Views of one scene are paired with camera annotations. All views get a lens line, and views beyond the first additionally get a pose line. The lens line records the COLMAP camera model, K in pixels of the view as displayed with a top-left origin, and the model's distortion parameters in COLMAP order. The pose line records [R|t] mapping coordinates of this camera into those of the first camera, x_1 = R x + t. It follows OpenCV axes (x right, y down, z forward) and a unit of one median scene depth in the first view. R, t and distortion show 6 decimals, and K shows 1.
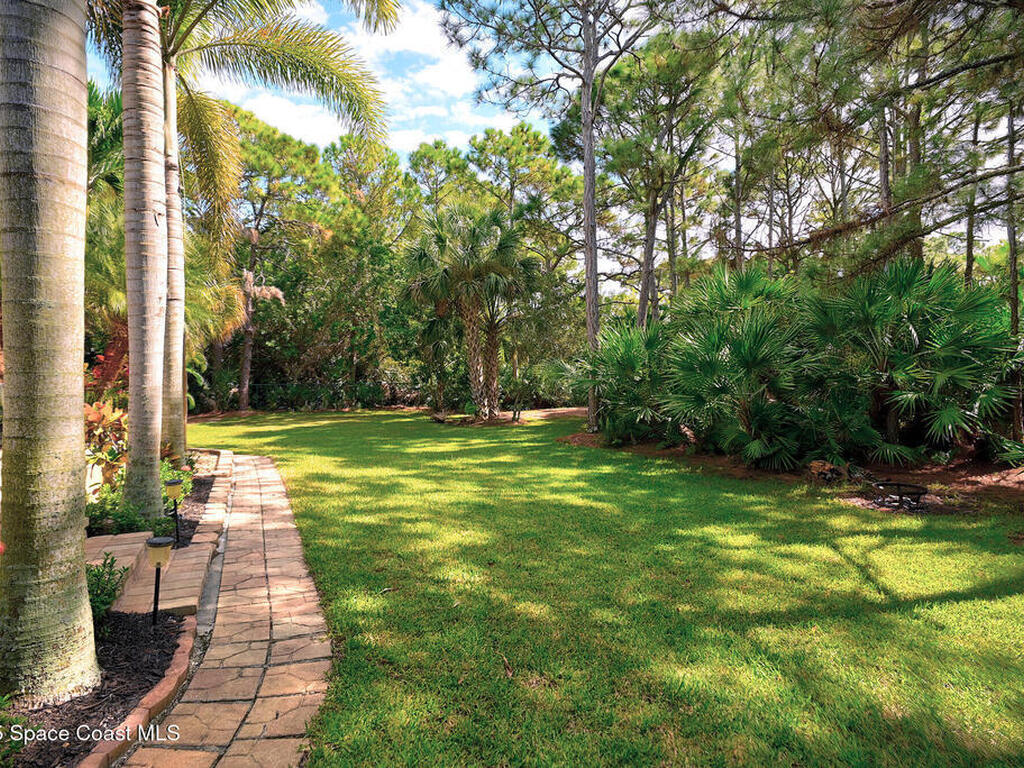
lens RADIAL K [[619.1, 0, 512.0], [0, 619.1, 384.0], [0, 0, 1]] dist [-0.036640, 0.001897]
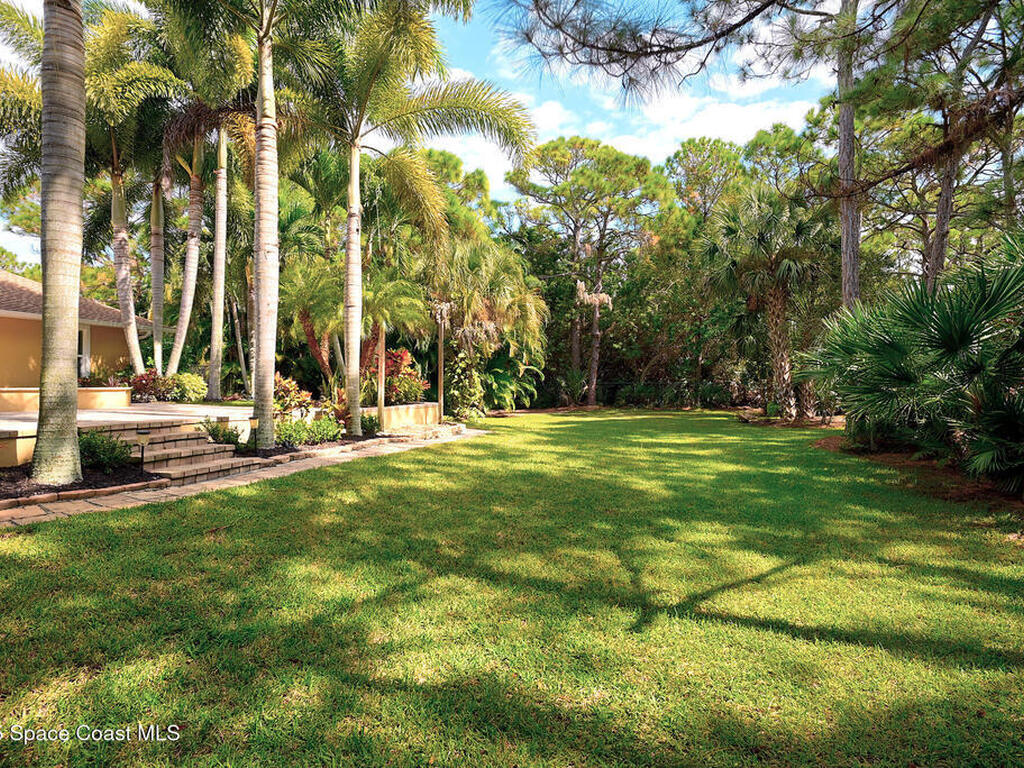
lens RADIAL K [[619.1, 0, 512.0], [0, 619.1, 384.0], [0, 0, 1]] dist [-0.036640, 0.001897]
pose [[0.753560, 0.011514, -0.657279, 0.230095], [-0.019812, 0.999790, -0.005200, 0.015035], [0.657081, 0.016940, 0.753630, 0.051780]]
